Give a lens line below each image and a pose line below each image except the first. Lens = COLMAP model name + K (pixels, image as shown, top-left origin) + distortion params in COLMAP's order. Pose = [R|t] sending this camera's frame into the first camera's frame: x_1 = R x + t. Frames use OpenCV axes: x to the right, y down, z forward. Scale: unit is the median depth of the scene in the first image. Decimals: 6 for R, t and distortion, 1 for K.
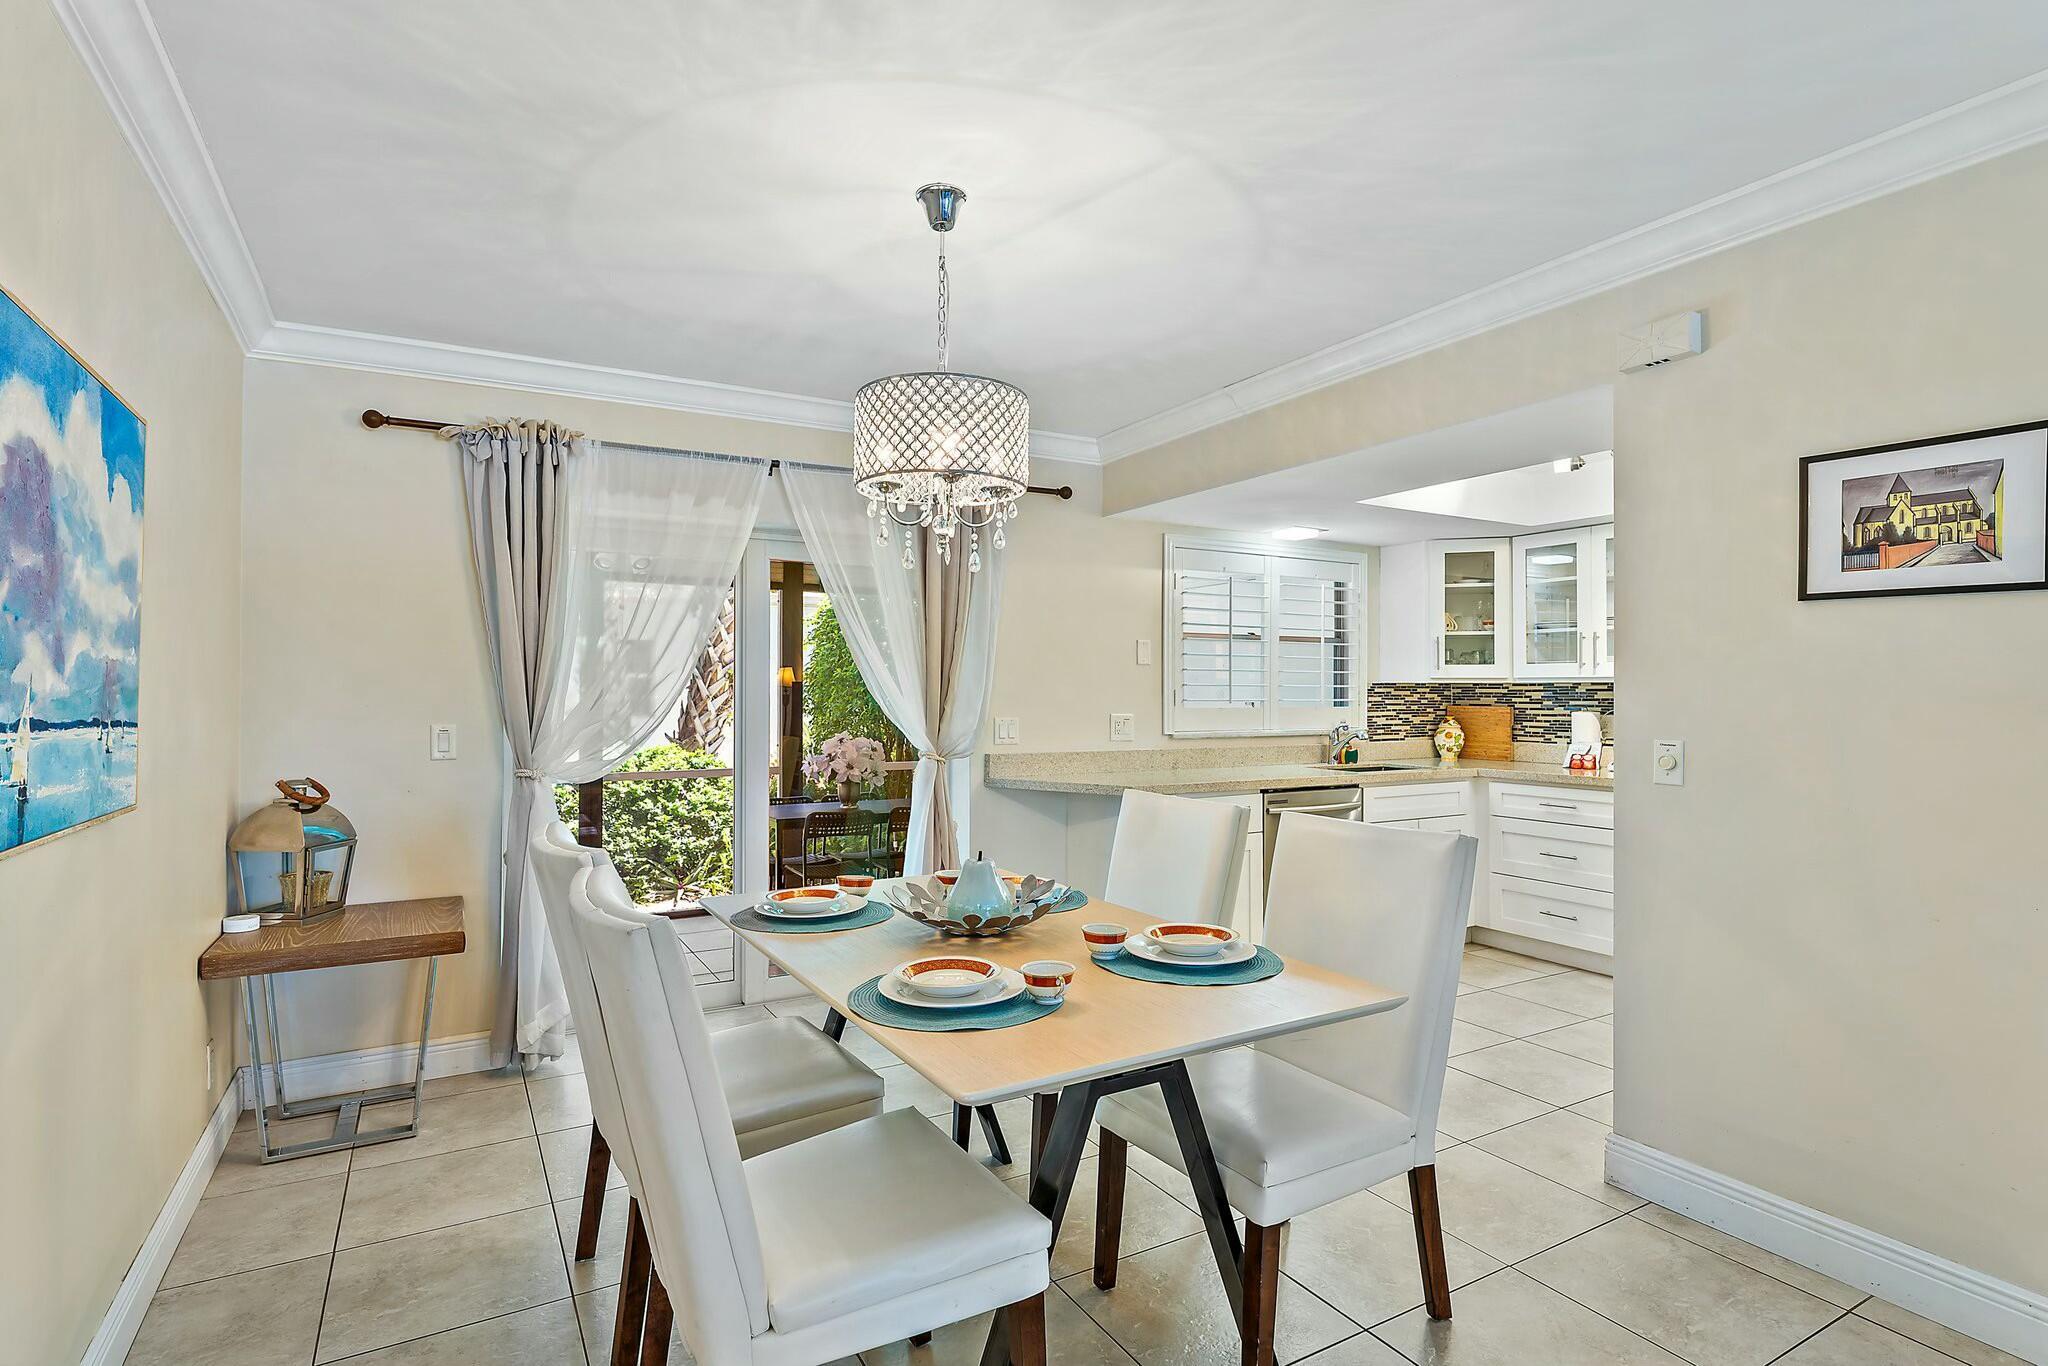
lens RADIAL K [[971.5, 0, 1039.7], [0, 971.5, 684.2], [0, 0, 1]] dist [-0.000665, 0.000760]
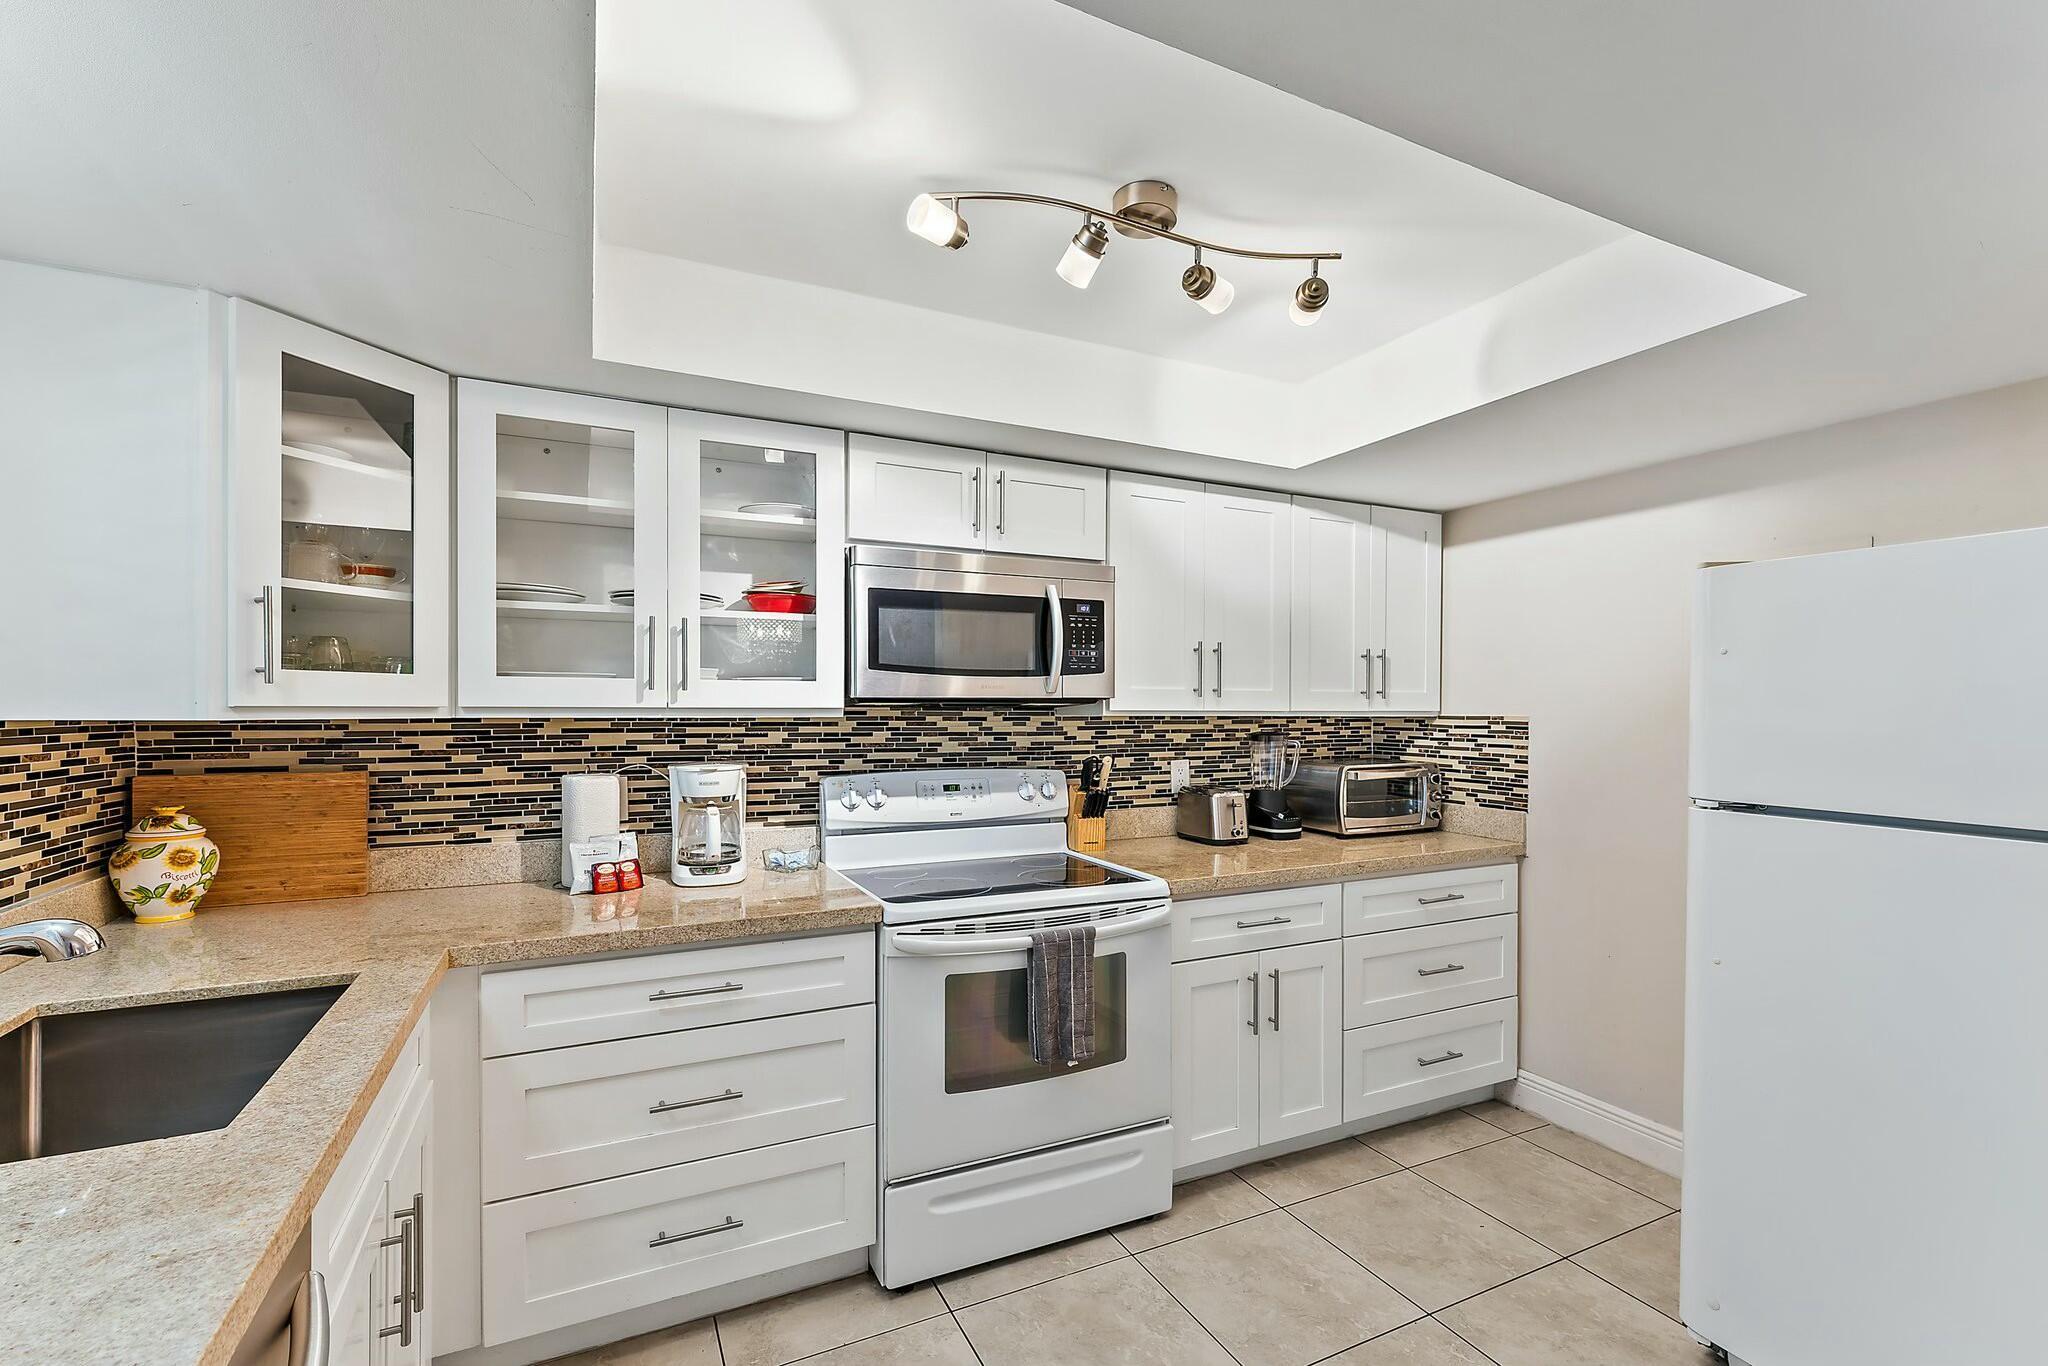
lens RADIAL K [[852.5, 0, 1014.5], [0, 852.5, 706.9], [0, 0, 1]] dist [-0.001446, 0.000226]
pose [[0.060653, -0.001474, 0.998158, 0.128854], [-0.009898, 0.999949, 0.002078, -0.009962], [-0.998110, -0.010006, 0.060636, 0.735900]]
